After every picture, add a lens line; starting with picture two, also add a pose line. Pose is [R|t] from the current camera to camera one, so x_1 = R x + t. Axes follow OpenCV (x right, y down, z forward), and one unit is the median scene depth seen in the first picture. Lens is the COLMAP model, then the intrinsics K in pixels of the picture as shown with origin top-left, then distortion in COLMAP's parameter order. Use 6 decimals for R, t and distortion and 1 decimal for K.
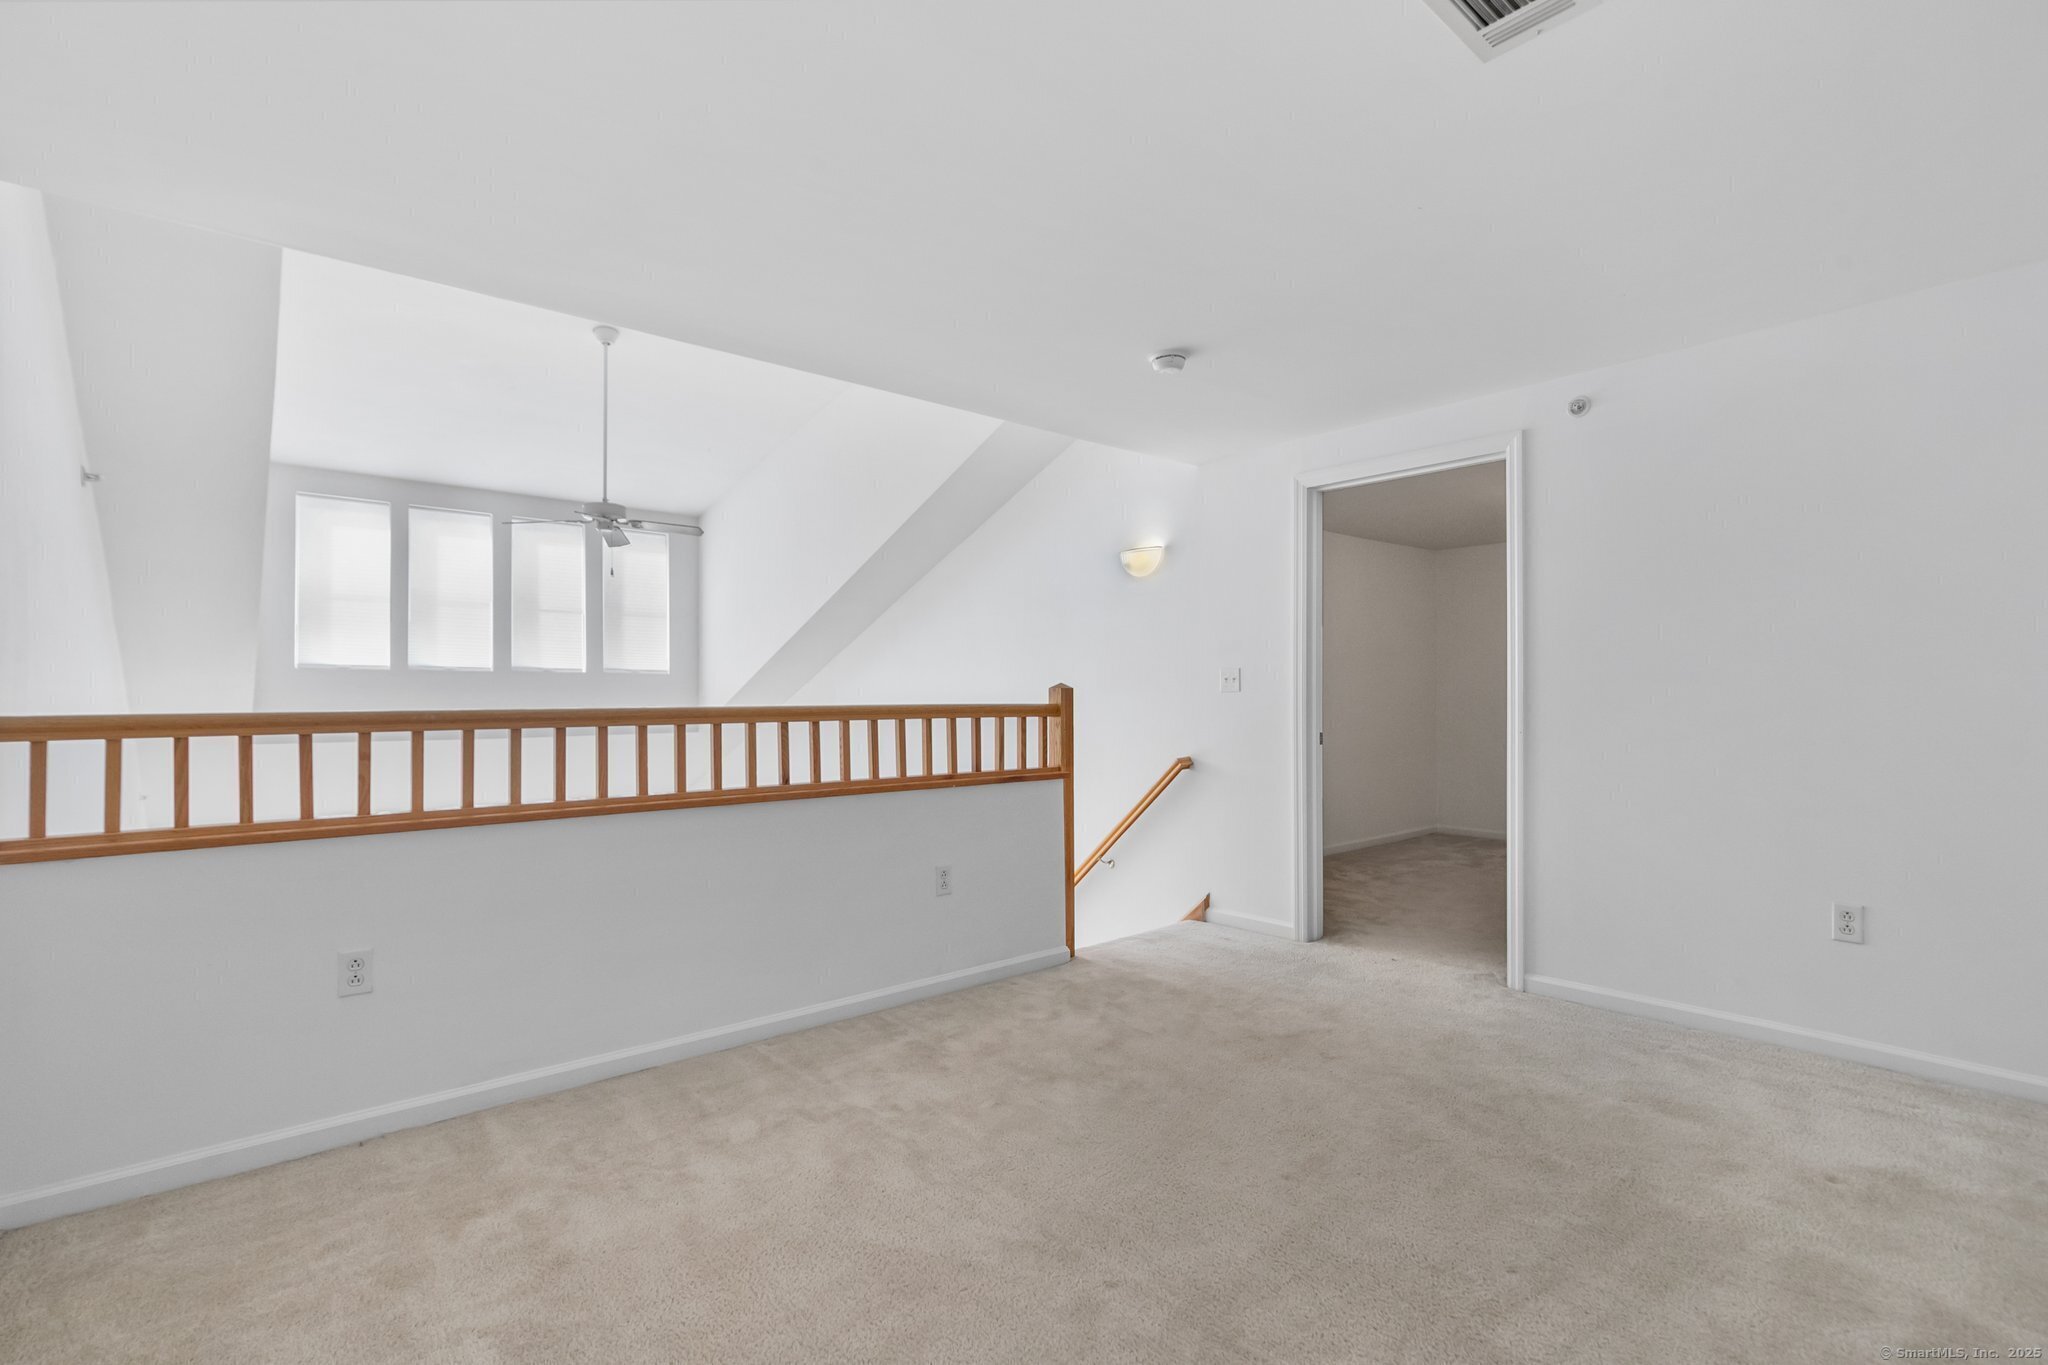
lens RADIAL K [[992.1, 0, 1022.4], [0, 992.1, 696.5], [0, 0, 1]] dist [0.000964, -0.000743]
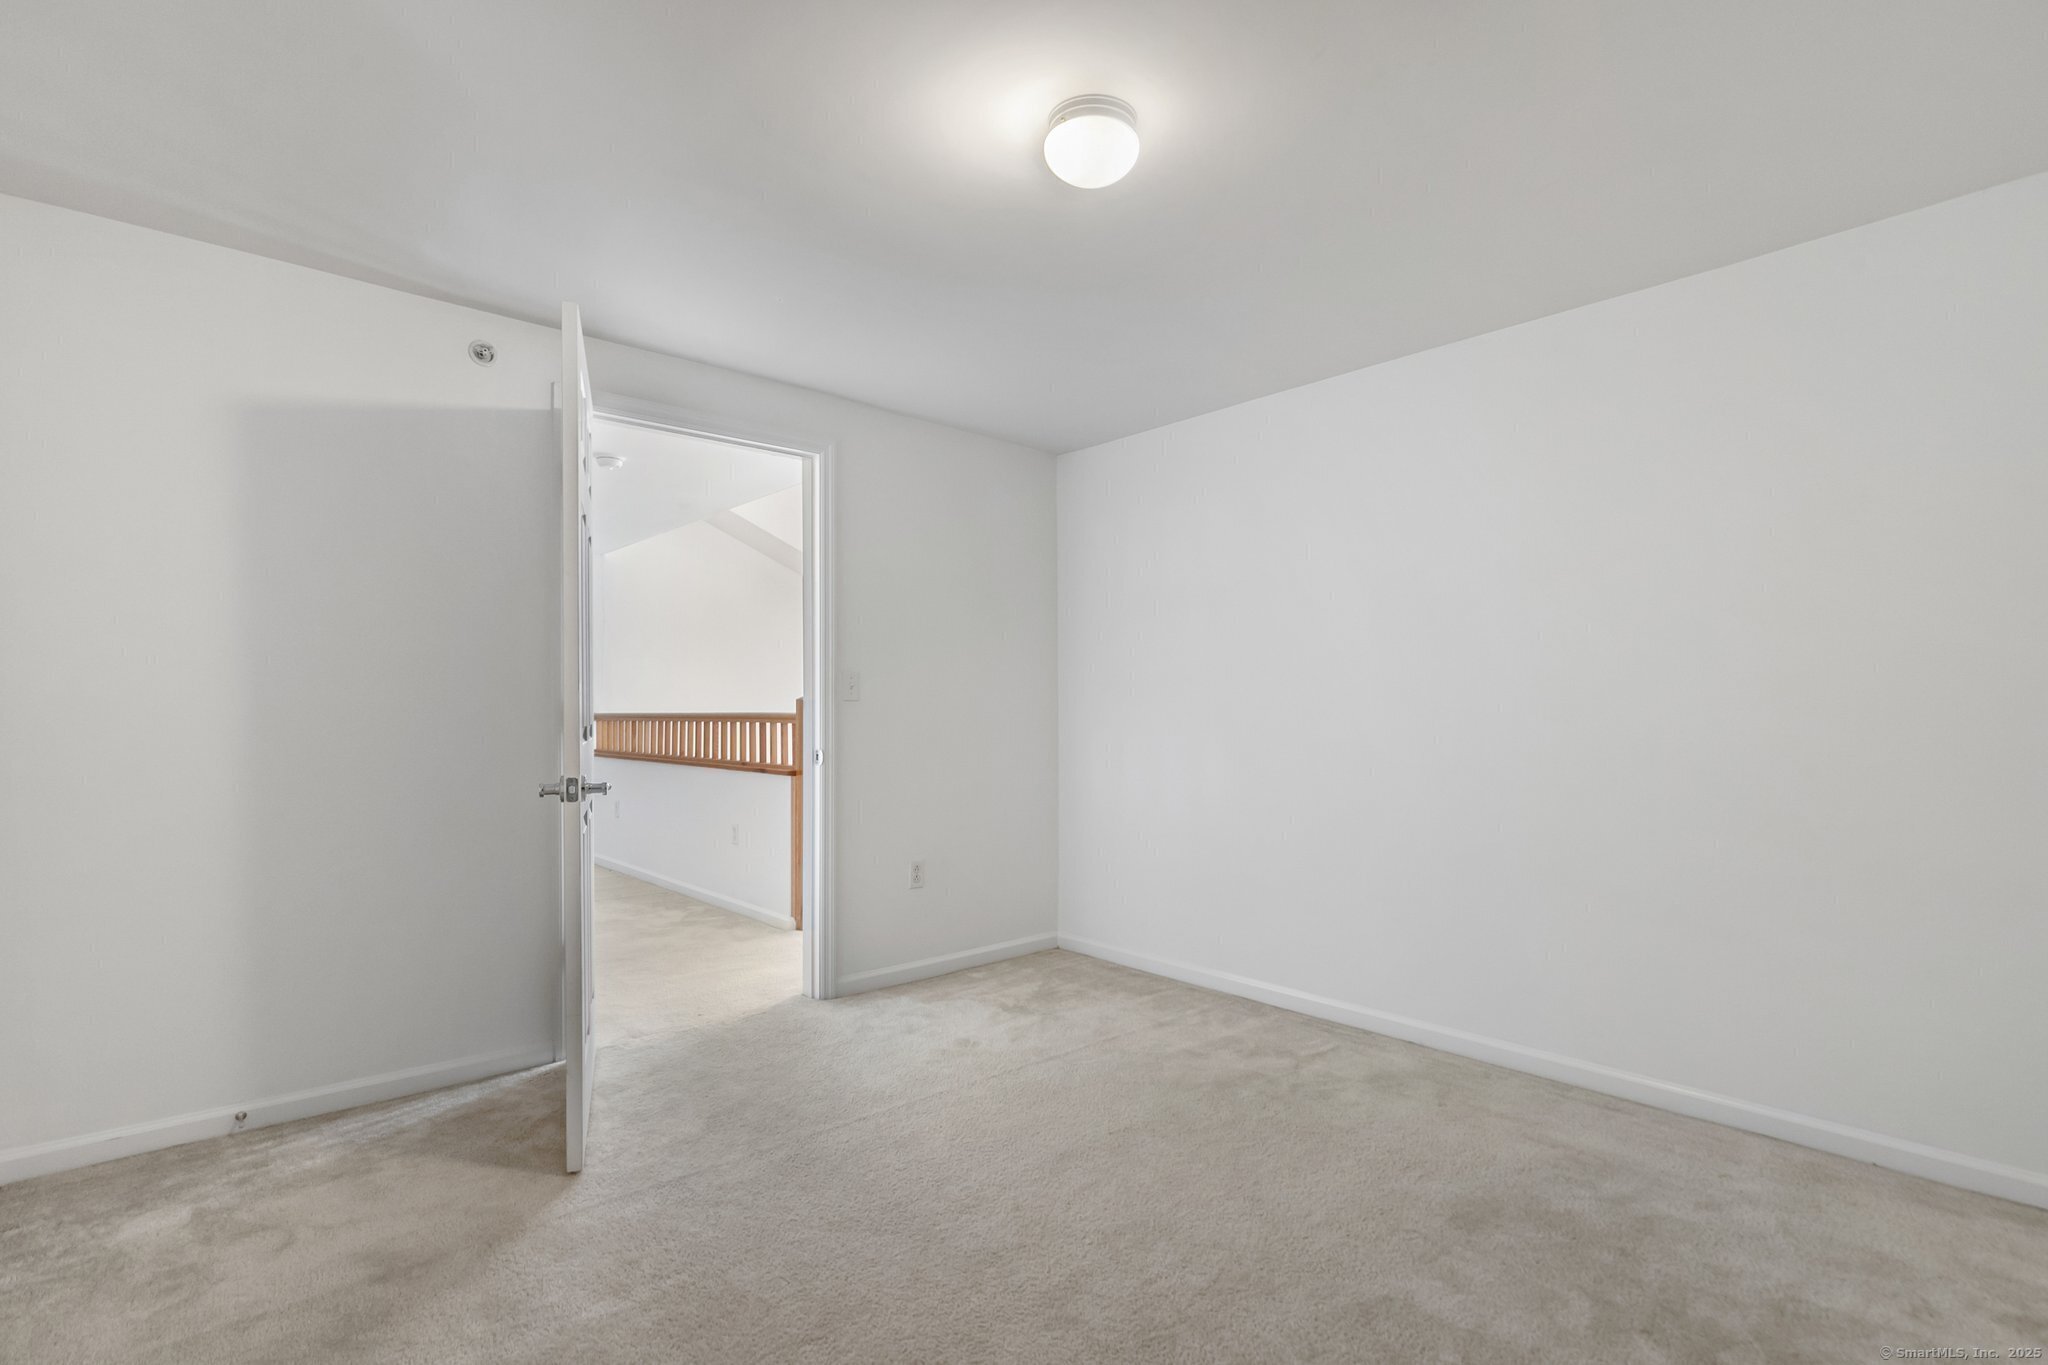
lens RADIAL K [[954.4, 0, 1024.3], [0, 954.4, 701.9], [0, 0, 1]] dist [-0.001632, -0.000096]
pose [[0.016083, -0.001984, -0.999869, 1.192377], [0.003571, 0.999992, -0.001926, -0.002936], [0.999864, -0.003539, 0.016090, 1.269432]]
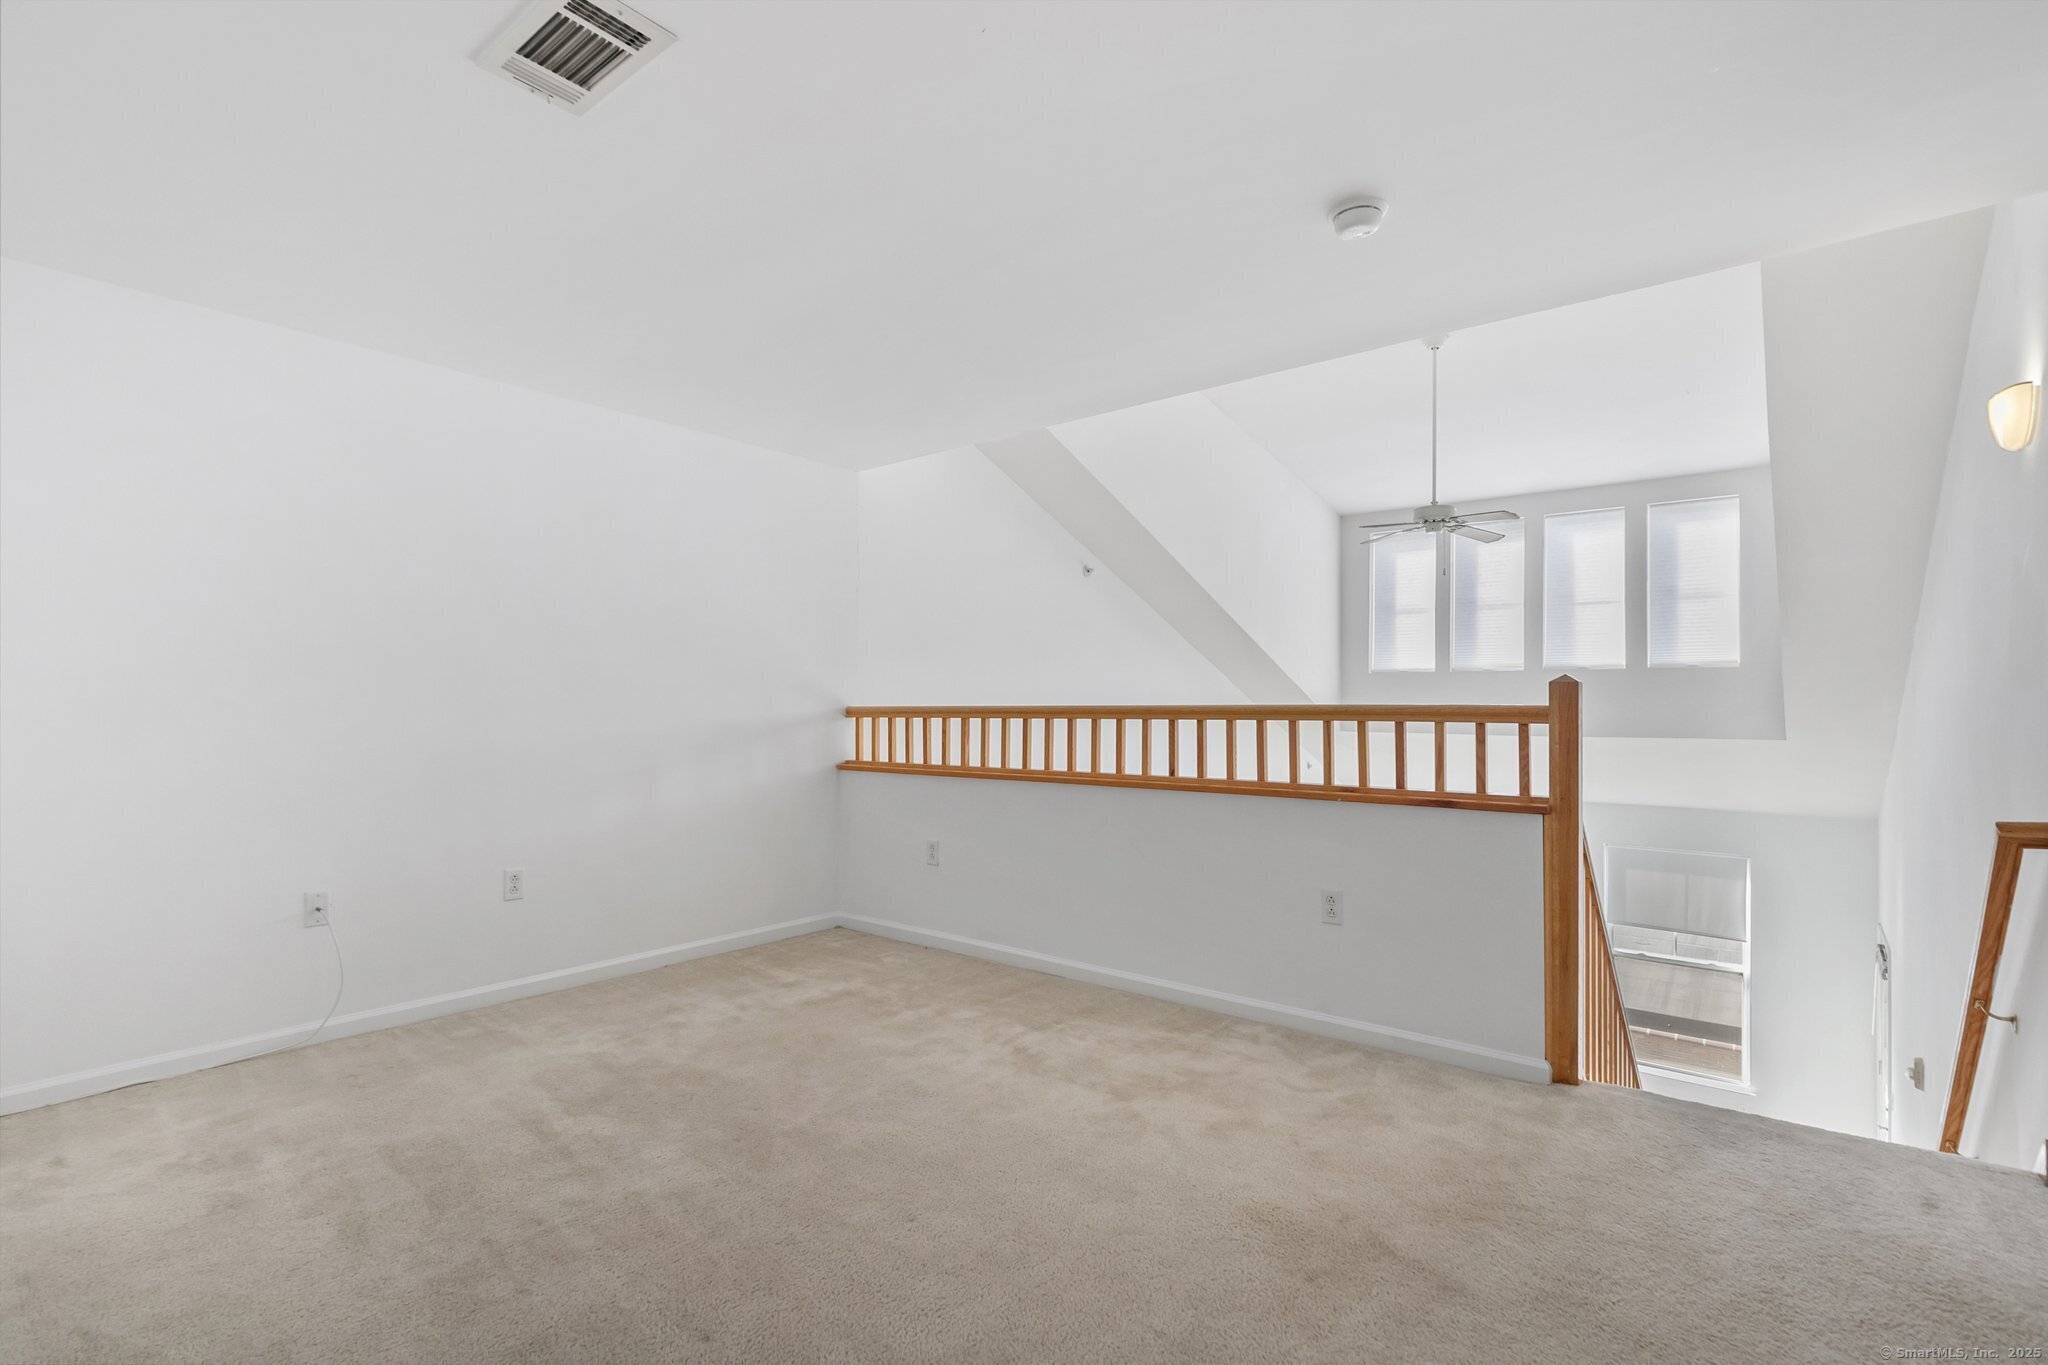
lens RADIAL K [[954.4, 0, 1024.3], [0, 954.4, 701.9], [0, 0, 1]] dist [-0.001632, -0.000096]
pose [[0.167599, 0.010874, -0.985795, 0.627174], [0.004402, 0.999921, 0.011778, -0.005686], [0.985845, -0.006313, 0.167538, 0.533509]]
